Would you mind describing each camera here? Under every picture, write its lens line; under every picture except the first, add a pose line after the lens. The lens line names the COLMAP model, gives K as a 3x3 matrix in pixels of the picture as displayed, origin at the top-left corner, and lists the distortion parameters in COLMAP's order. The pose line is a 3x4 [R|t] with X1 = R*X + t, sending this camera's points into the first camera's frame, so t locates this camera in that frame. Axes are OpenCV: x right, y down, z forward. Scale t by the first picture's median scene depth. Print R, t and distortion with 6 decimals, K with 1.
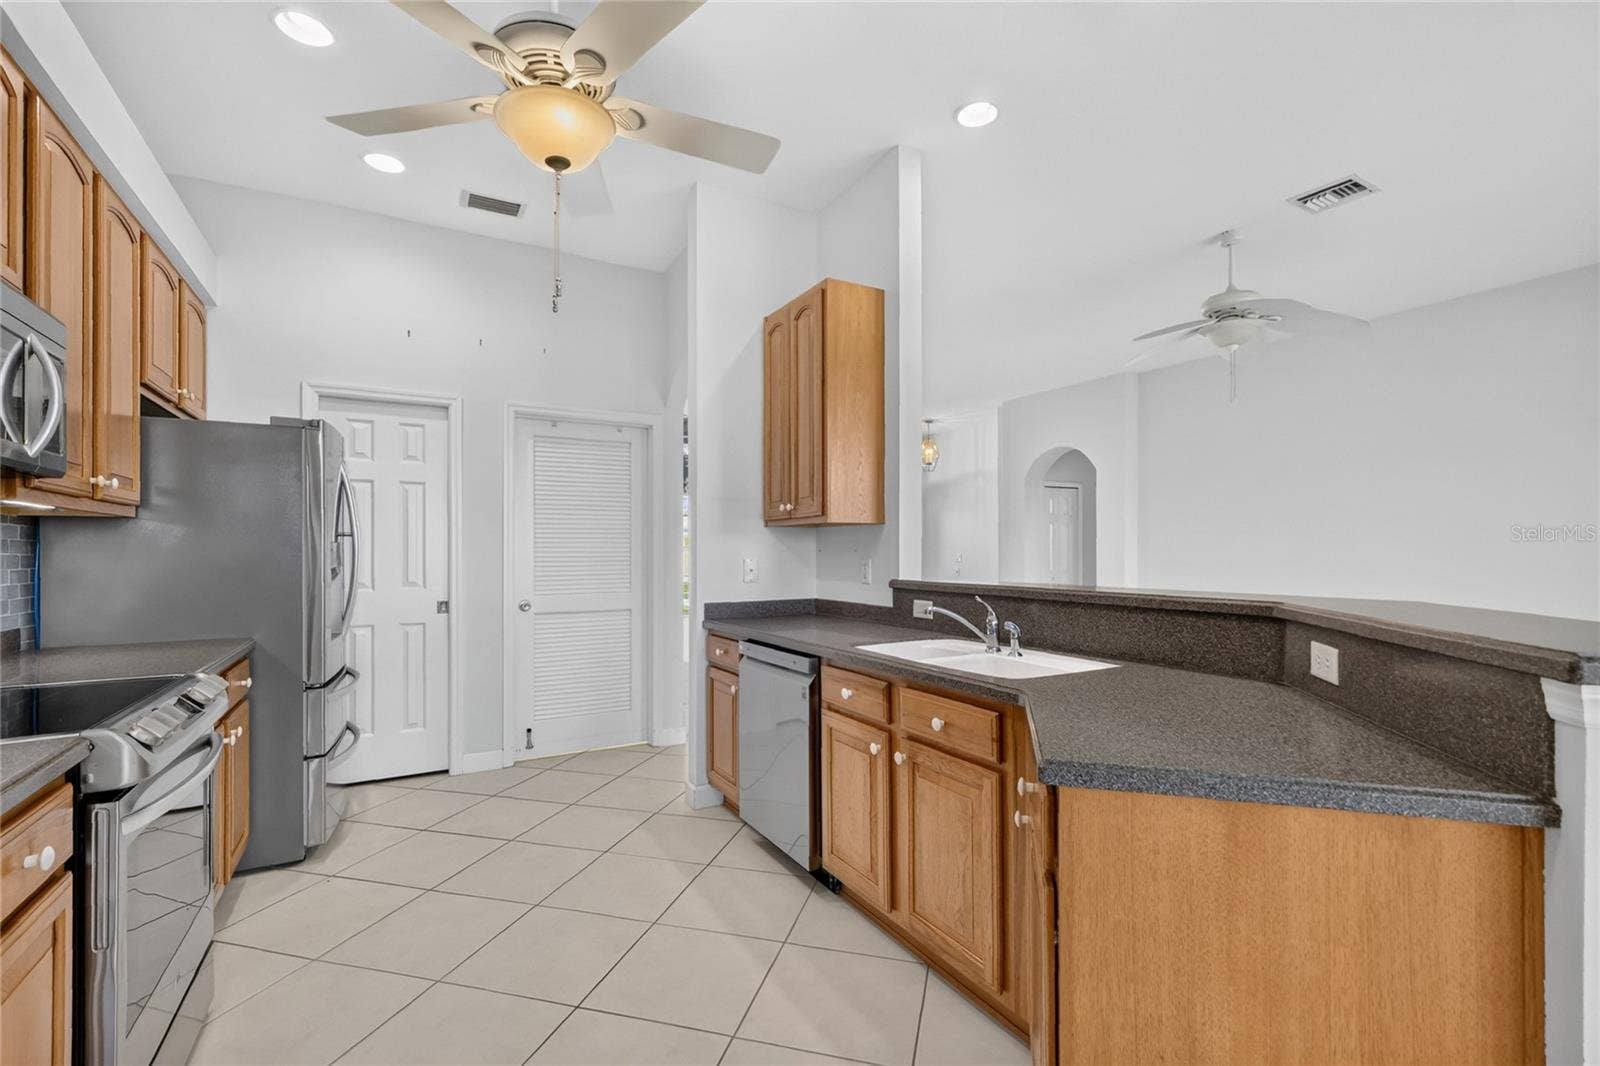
lens RADIAL K [[733.2, 0, 799.1], [0, 733.2, 542.5], [0, 0, 1]] dist [0.021319, 0.000125]
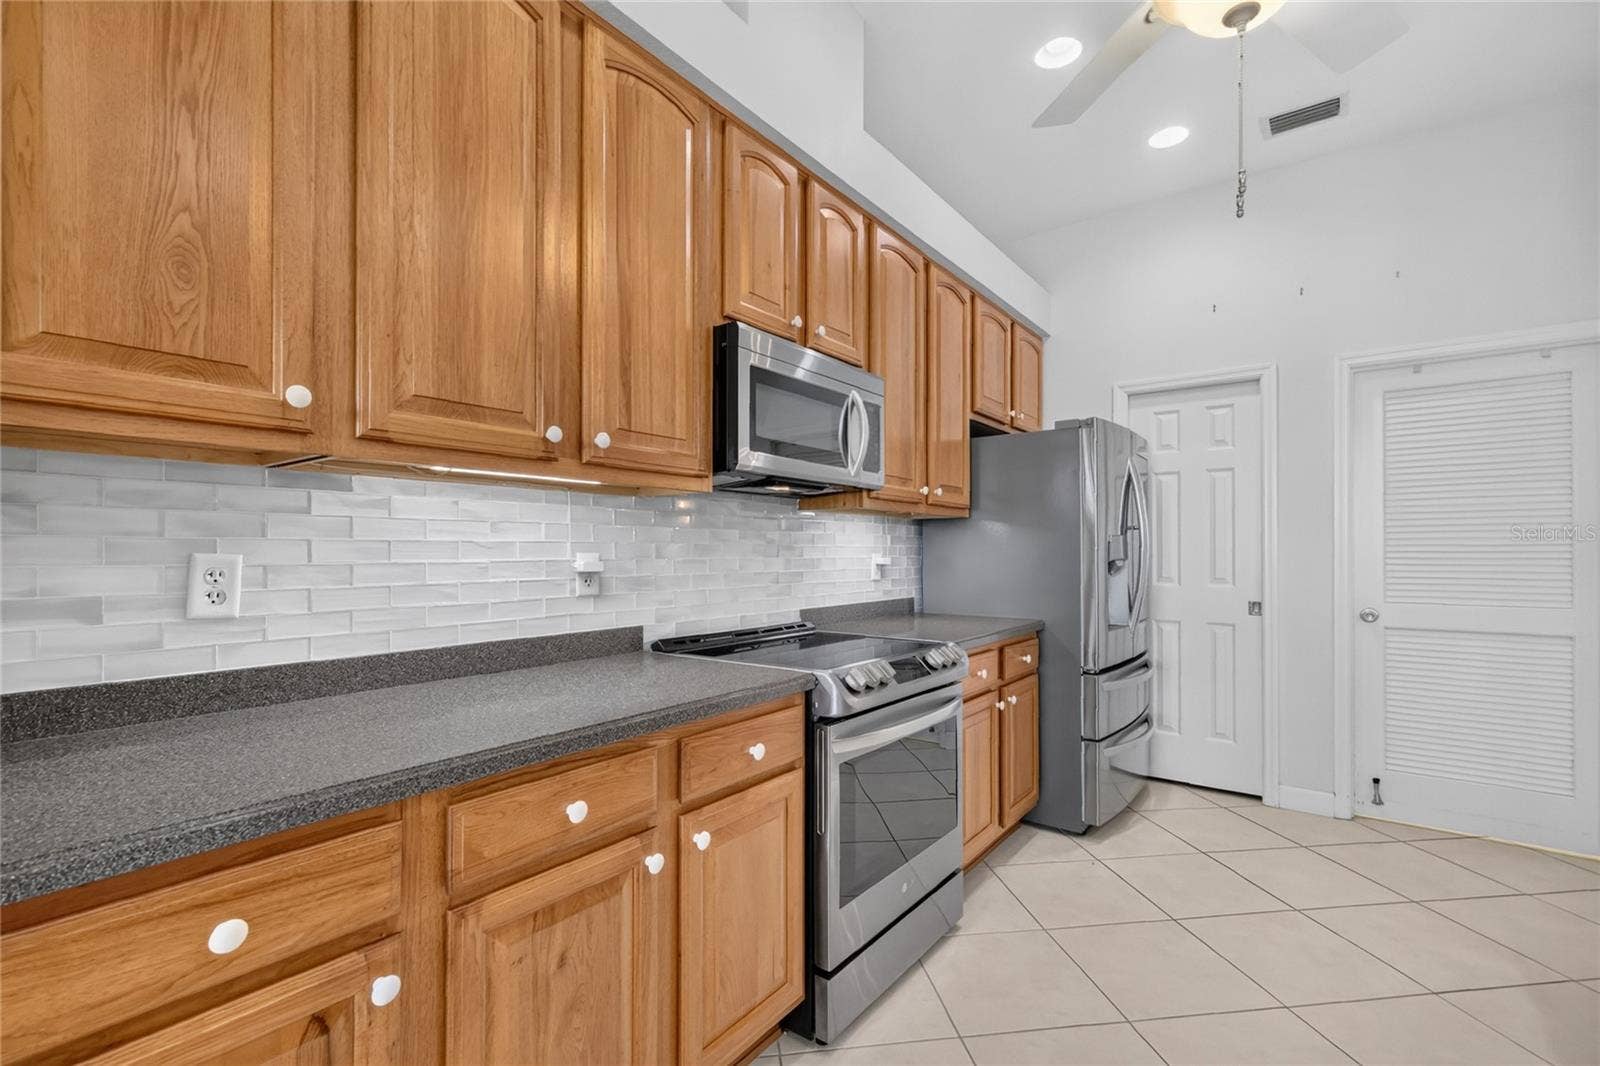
lens RADIAL K [[733.2, 0, 799.1], [0, 733.2, 542.5], [0, 0, 1]] dist [0.021319, 0.000125]
pose [[0.406449, -0.004151, -0.913664, 0.113930], [0.007882, 0.999968, -0.001037, 0.006533], [0.913639, -0.006780, 0.406469, 0.172481]]
